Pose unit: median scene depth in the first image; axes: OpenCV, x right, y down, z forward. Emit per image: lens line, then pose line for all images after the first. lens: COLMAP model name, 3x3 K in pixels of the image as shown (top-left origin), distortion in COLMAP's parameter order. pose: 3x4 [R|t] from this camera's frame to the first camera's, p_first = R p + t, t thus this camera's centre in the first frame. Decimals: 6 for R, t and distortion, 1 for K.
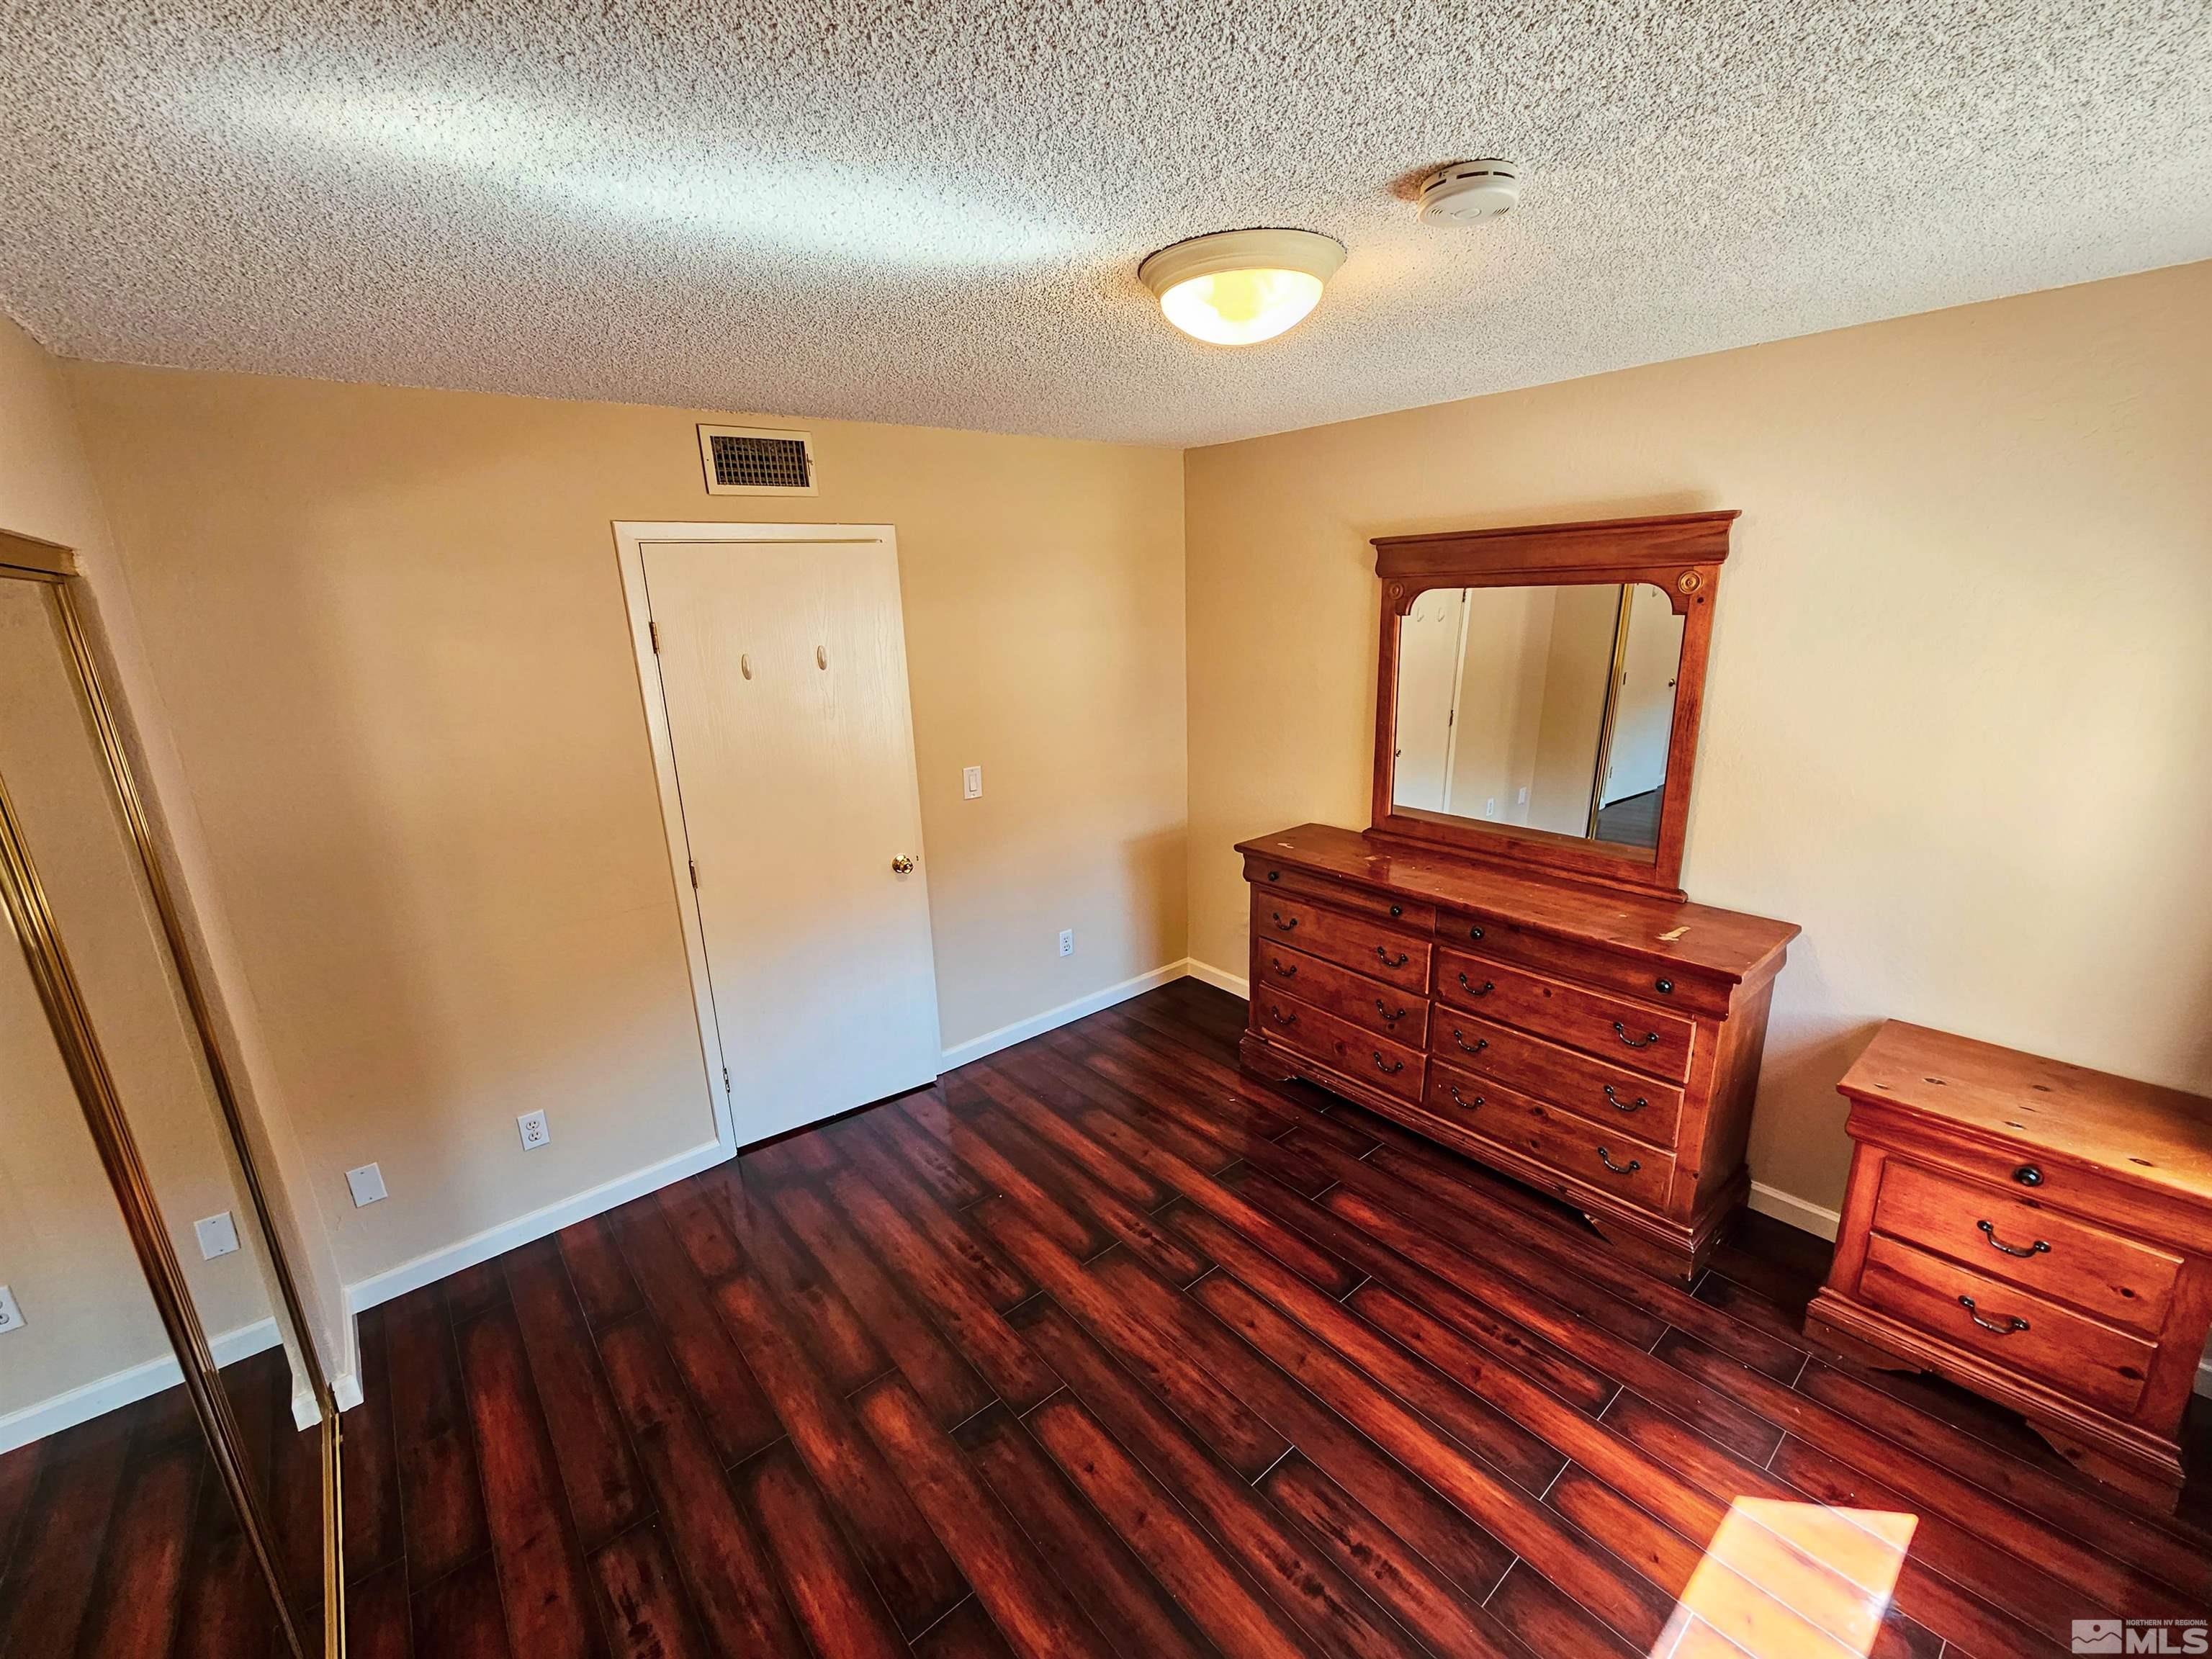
lens RADIAL K [[915.2, 0, 1102.8], [0, 915.2, 832.8], [0, 0, 1]] dist [-0.000735, -0.000097]
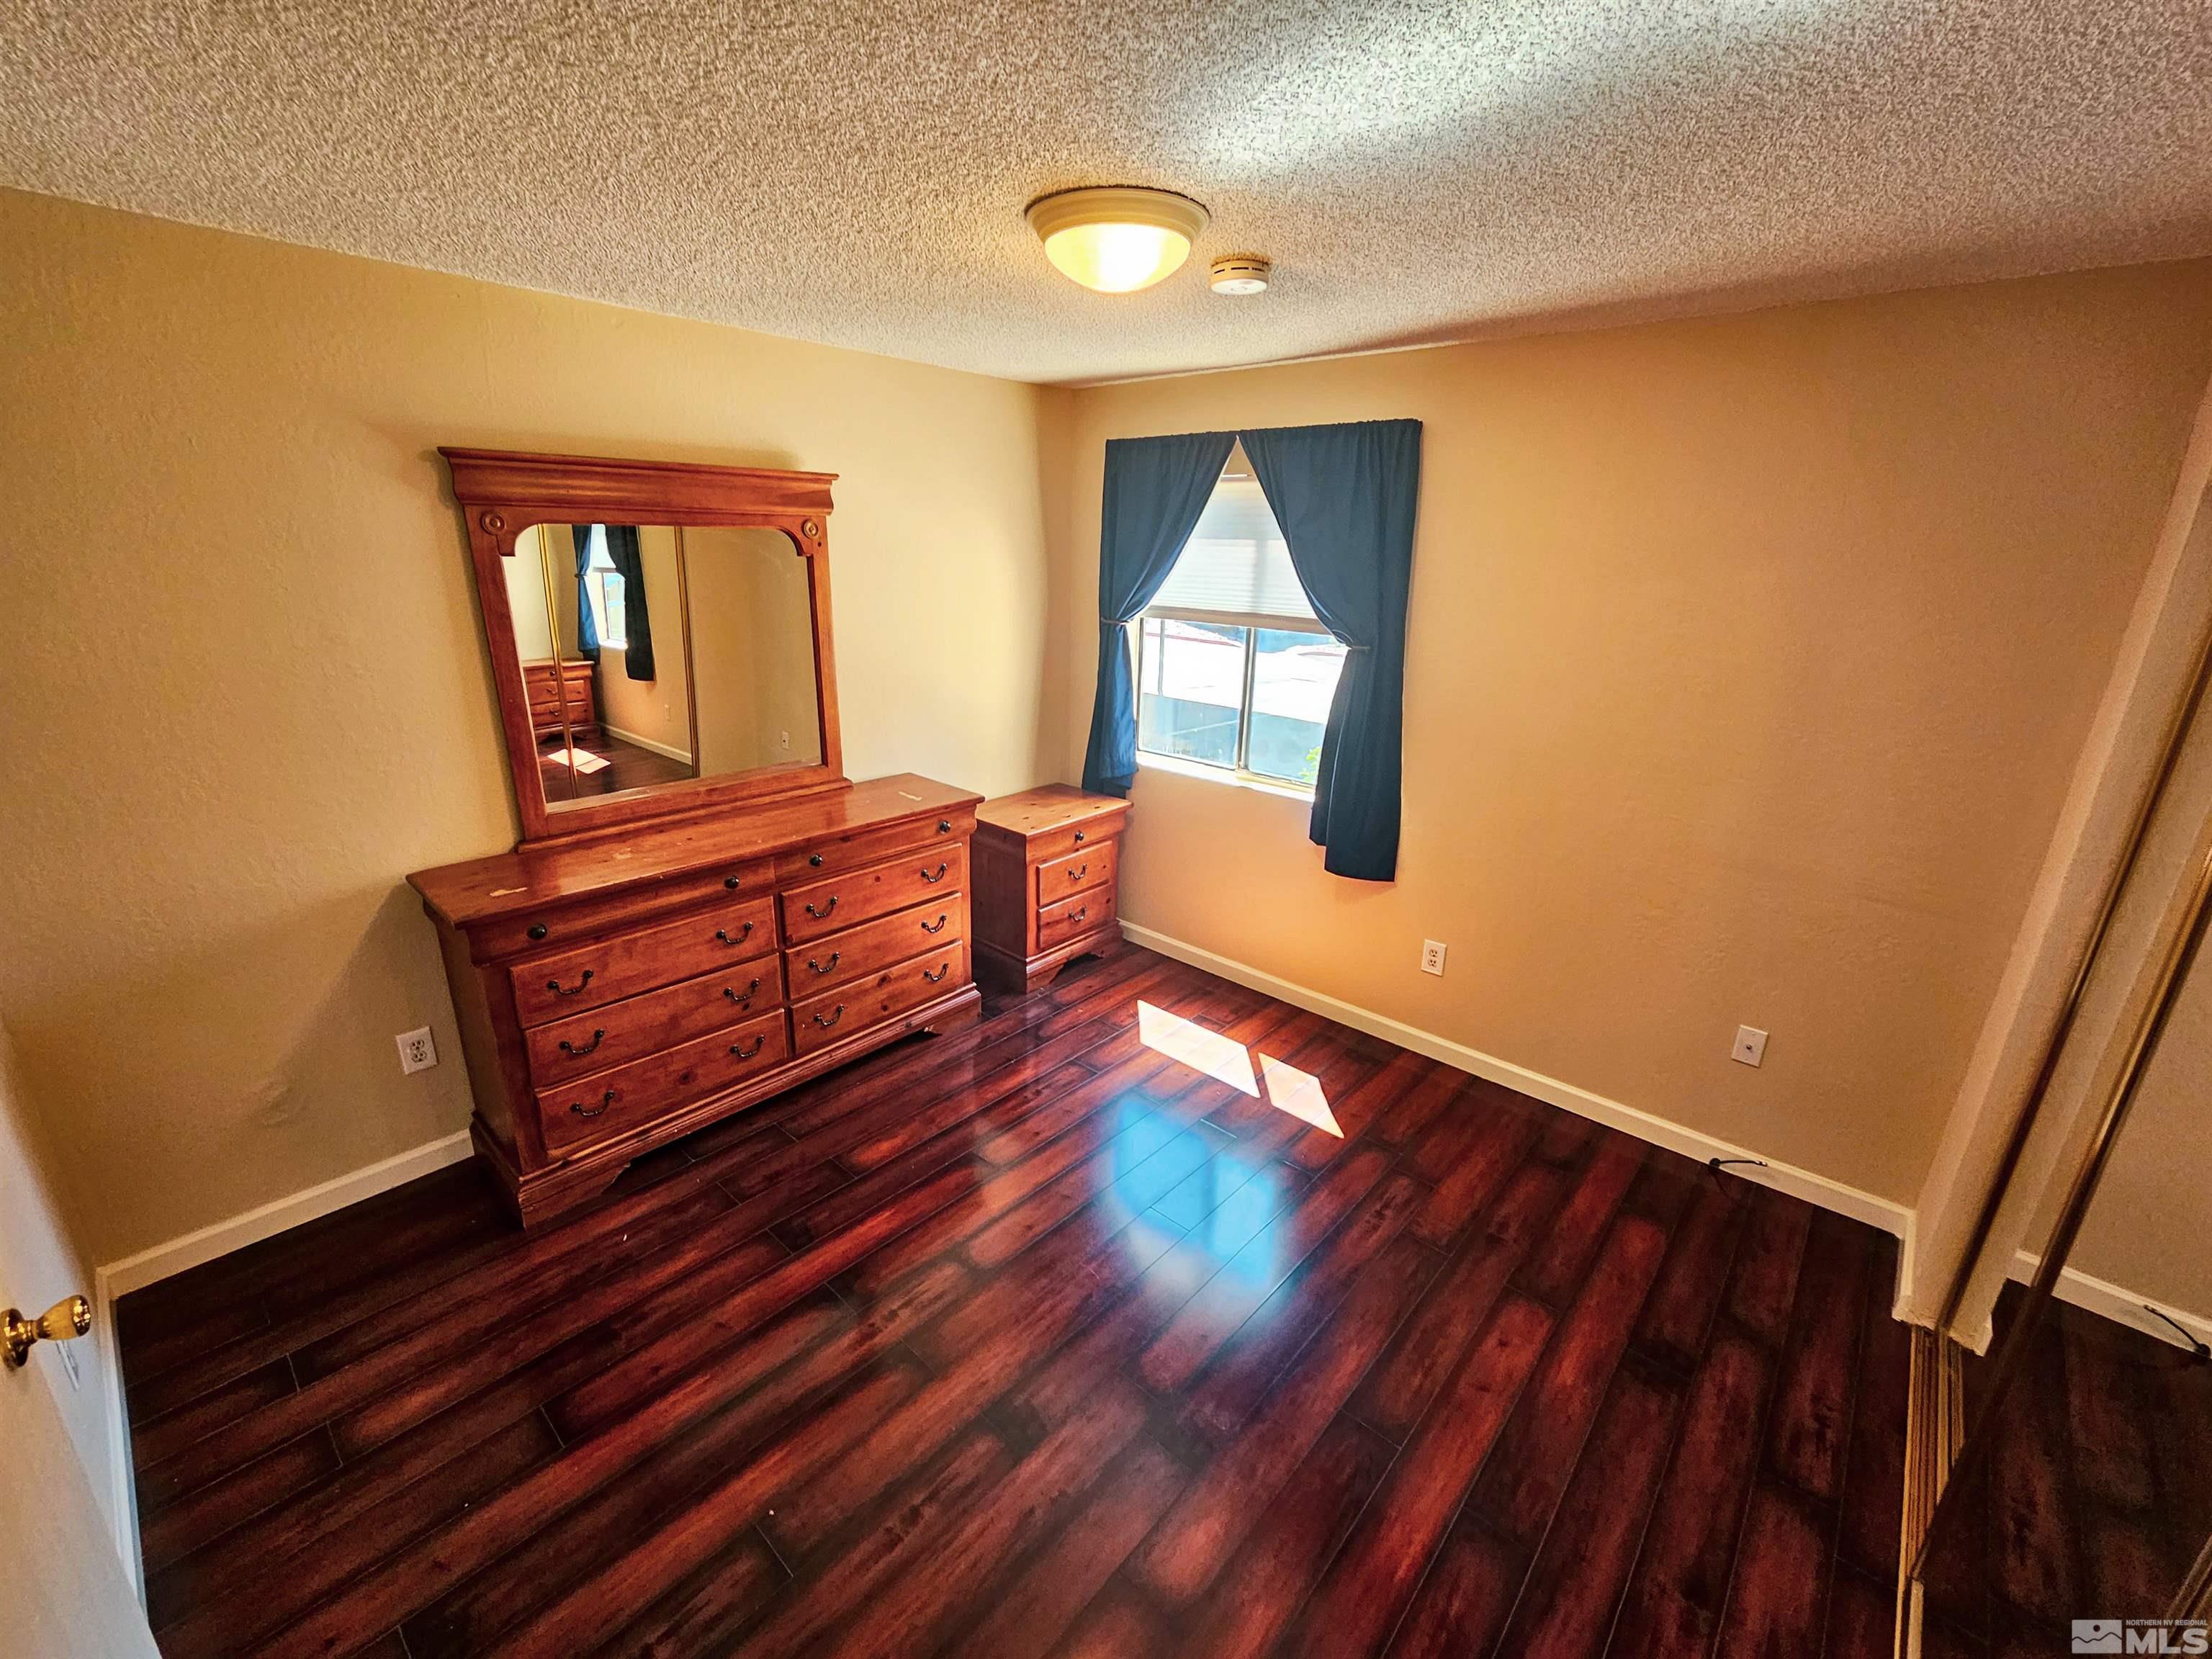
lens RADIAL K [[915.2, 0, 1102.8], [0, 915.2, 832.8], [0, 0, 1]] dist [-0.000735, -0.000097]
pose [[-0.145664, -0.269284, 0.951981, -0.625116], [0.244881, 0.922488, 0.298411, -0.151116], [-0.958548, 0.276590, -0.068430, 0.737345]]
